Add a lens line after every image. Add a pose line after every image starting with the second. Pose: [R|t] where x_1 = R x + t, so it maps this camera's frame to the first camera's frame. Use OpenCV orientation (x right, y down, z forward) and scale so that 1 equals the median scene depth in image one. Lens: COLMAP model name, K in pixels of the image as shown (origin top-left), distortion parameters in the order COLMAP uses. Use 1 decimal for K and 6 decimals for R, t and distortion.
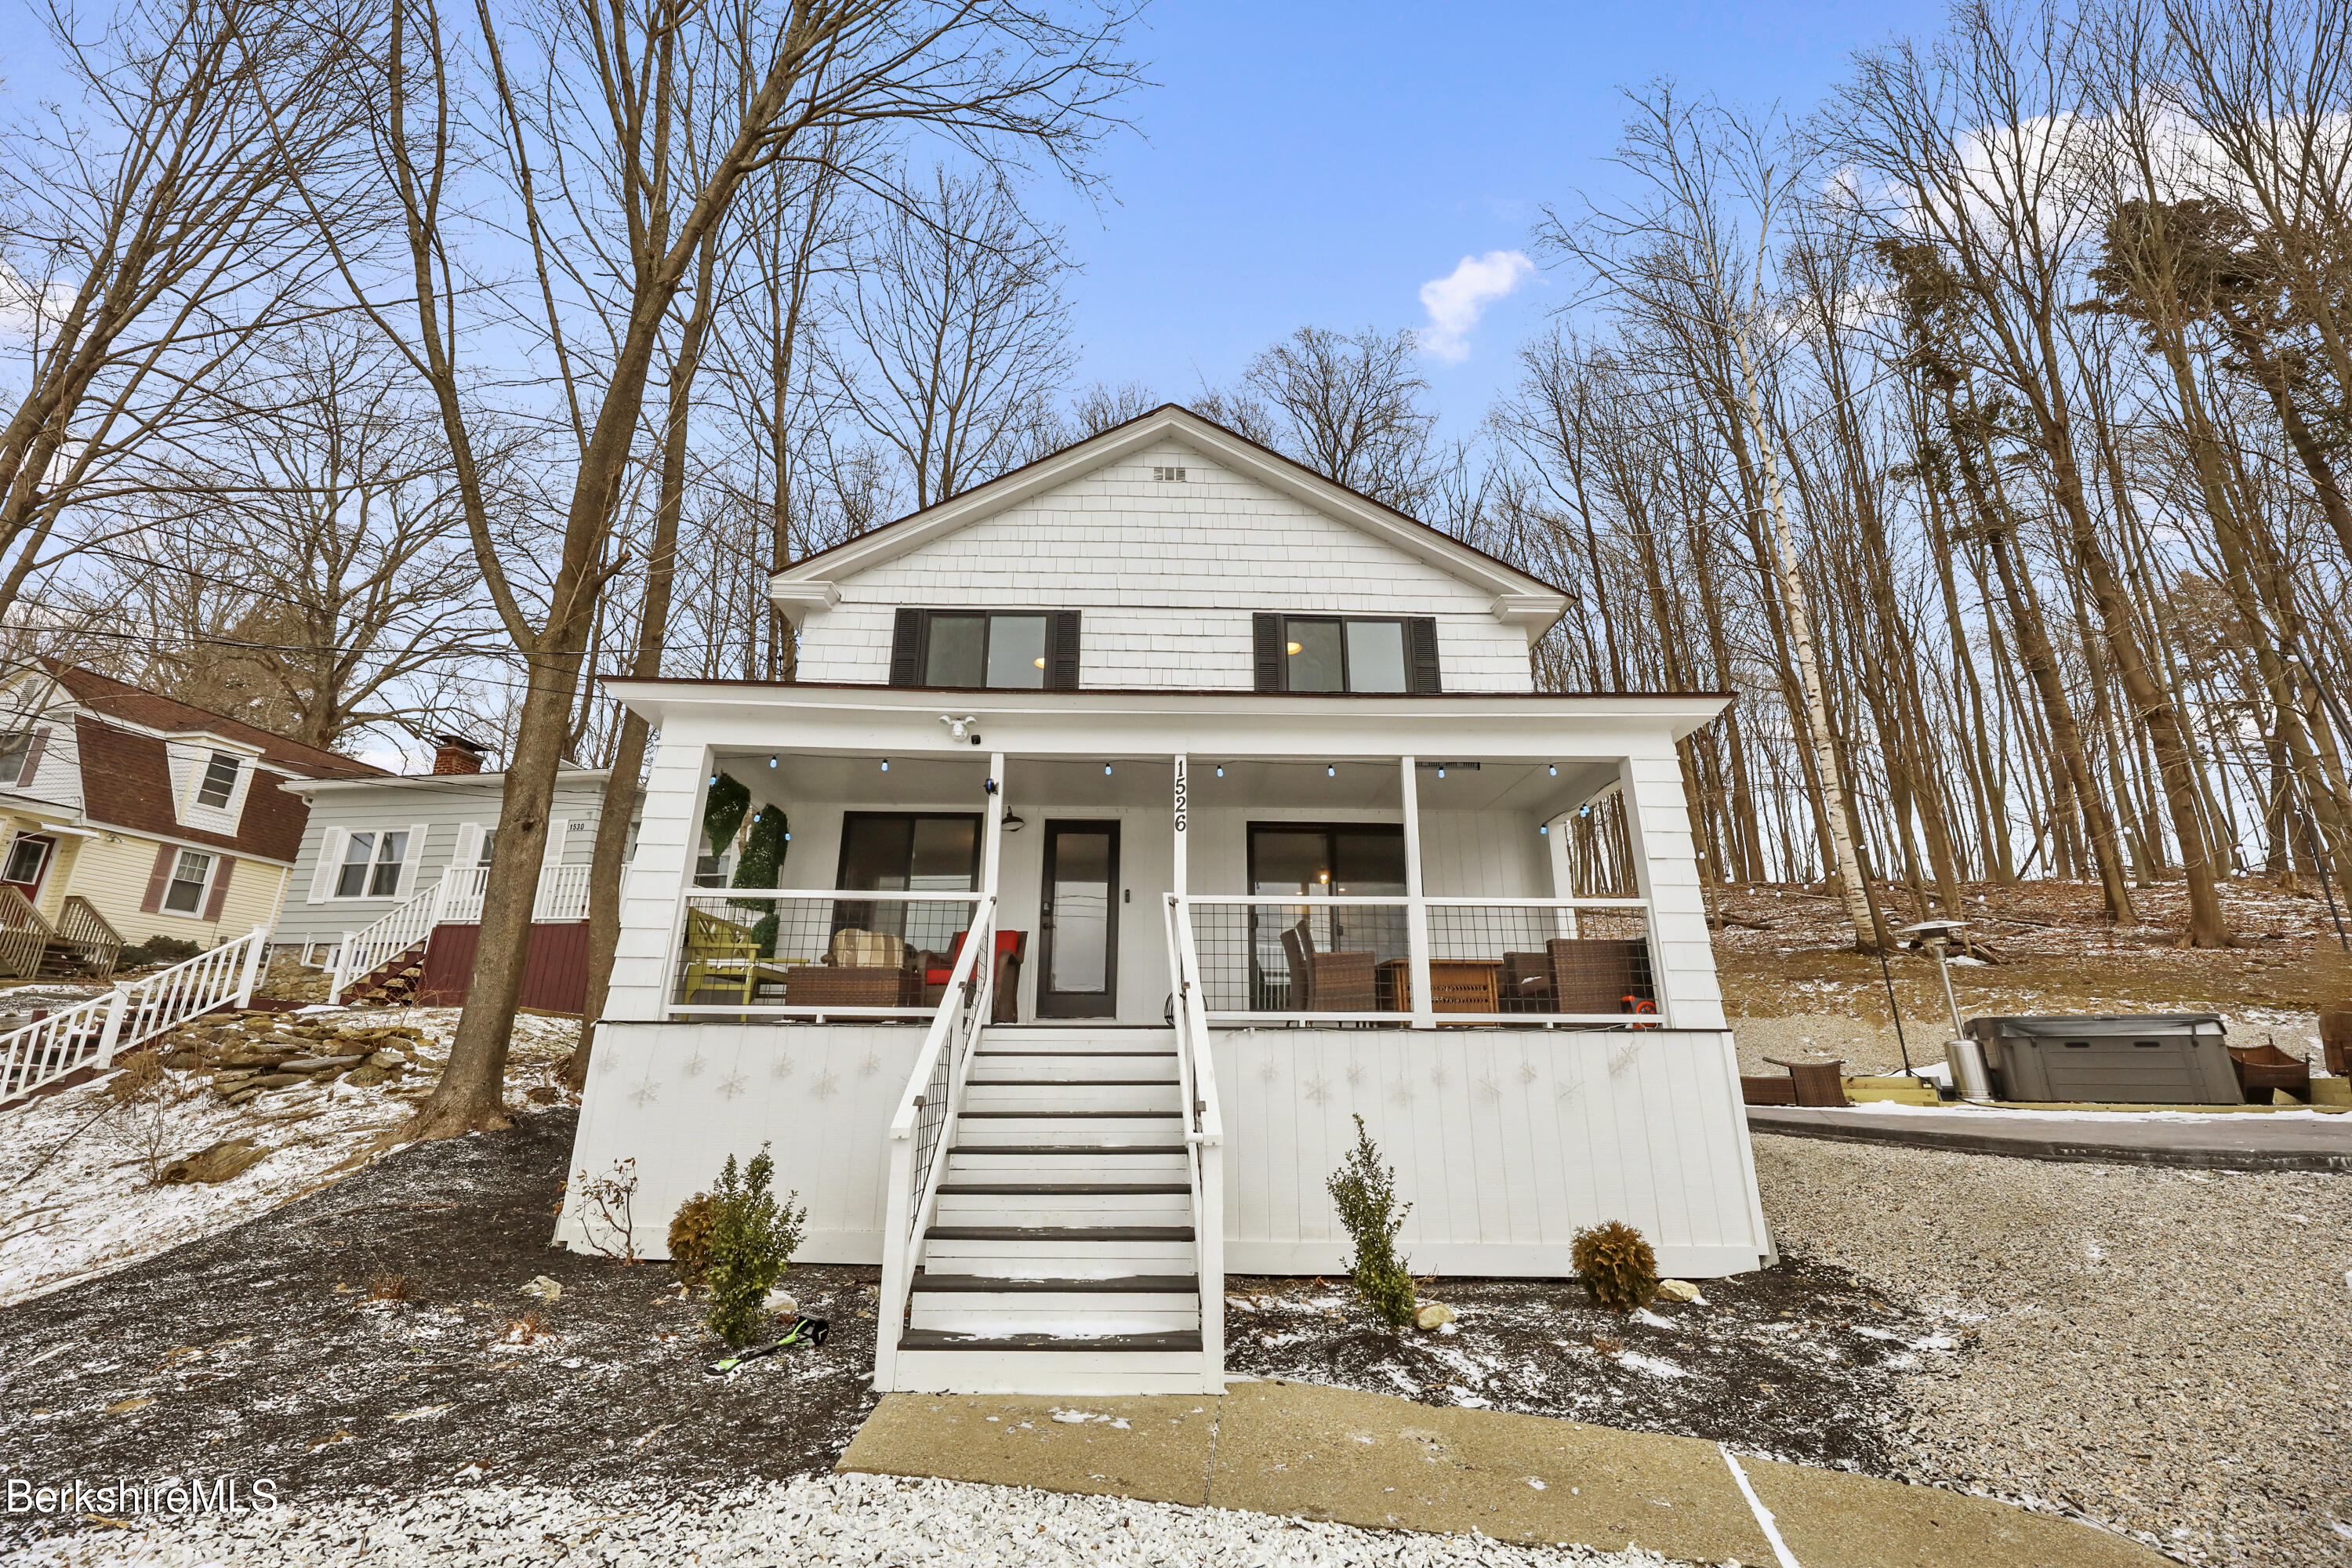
lens RADIAL K [[899.9, 0, 1173.4], [0, 899.9, 771.9], [0, 0, 1]] dist [-0.000391, -0.000112]
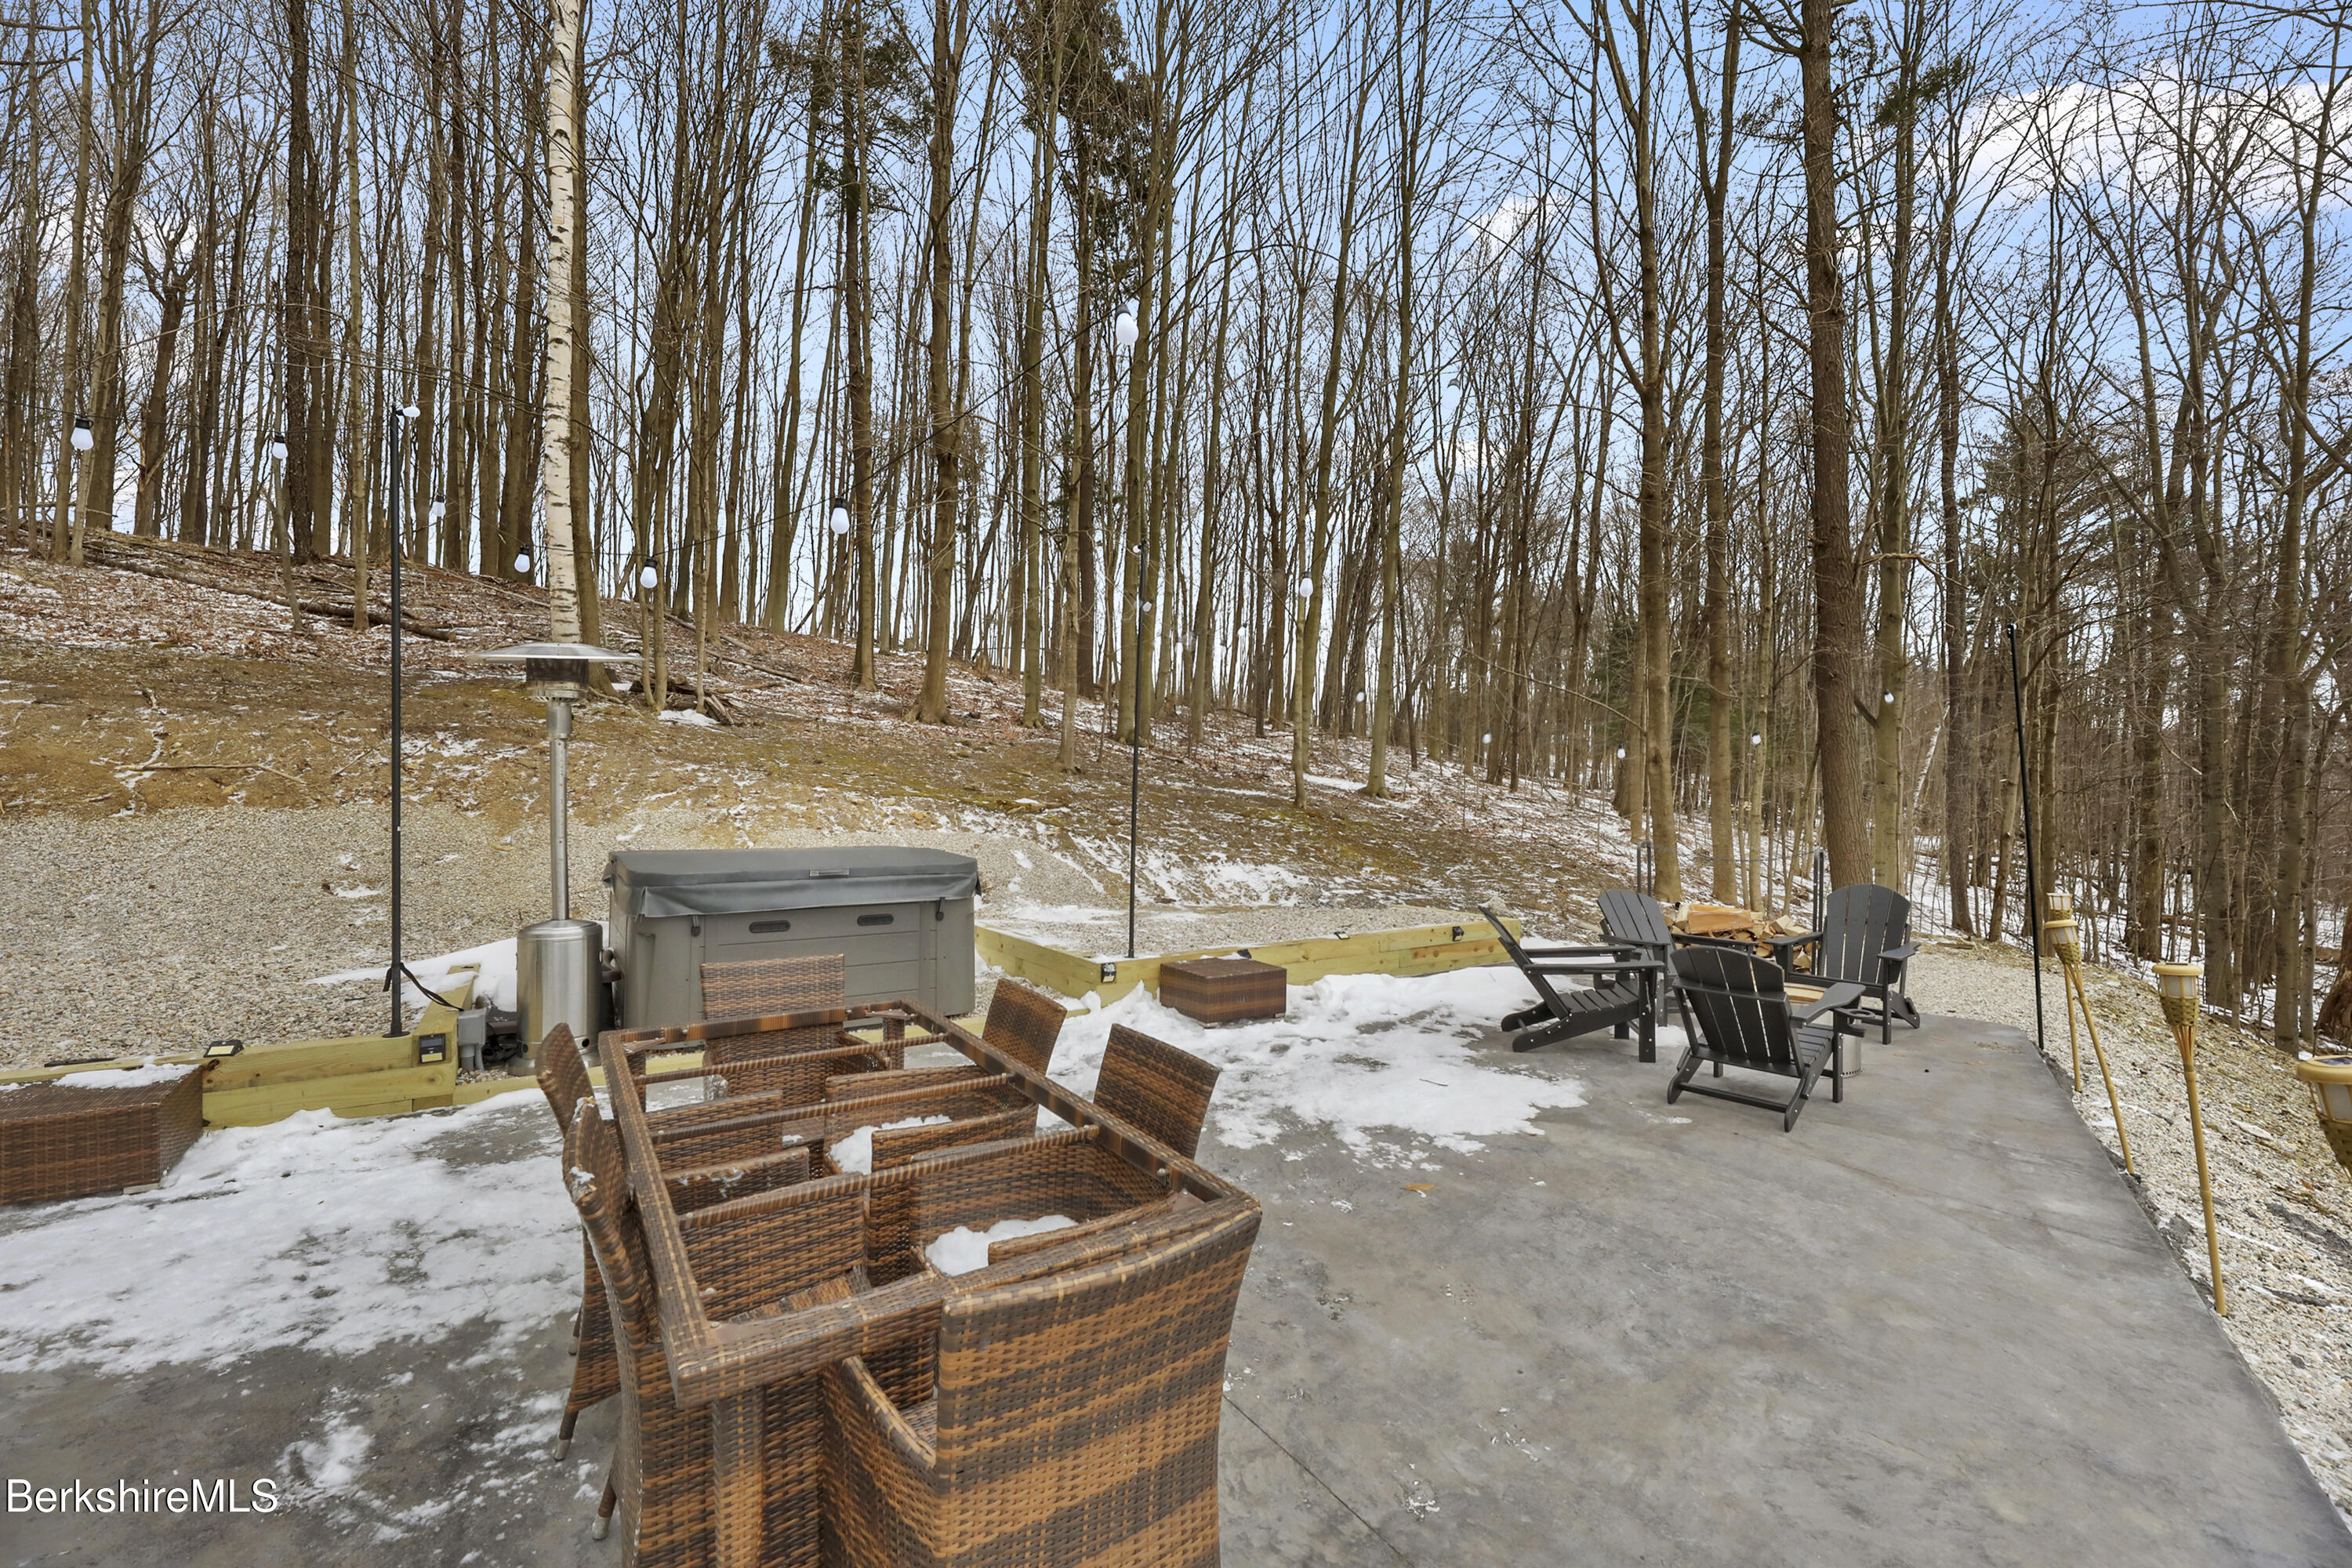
lens RADIAL K [[899.9, 0, 1173.4], [0, 899.9, 771.9], [0, 0, 1]] dist [-0.000391, -0.000112]
pose [[0.400259, 0.011891, 0.916325, 0.389960], [-0.284381, 0.952163, 0.111864, 0.065809], [-0.871160, -0.305360, 0.384493, 0.392808]]
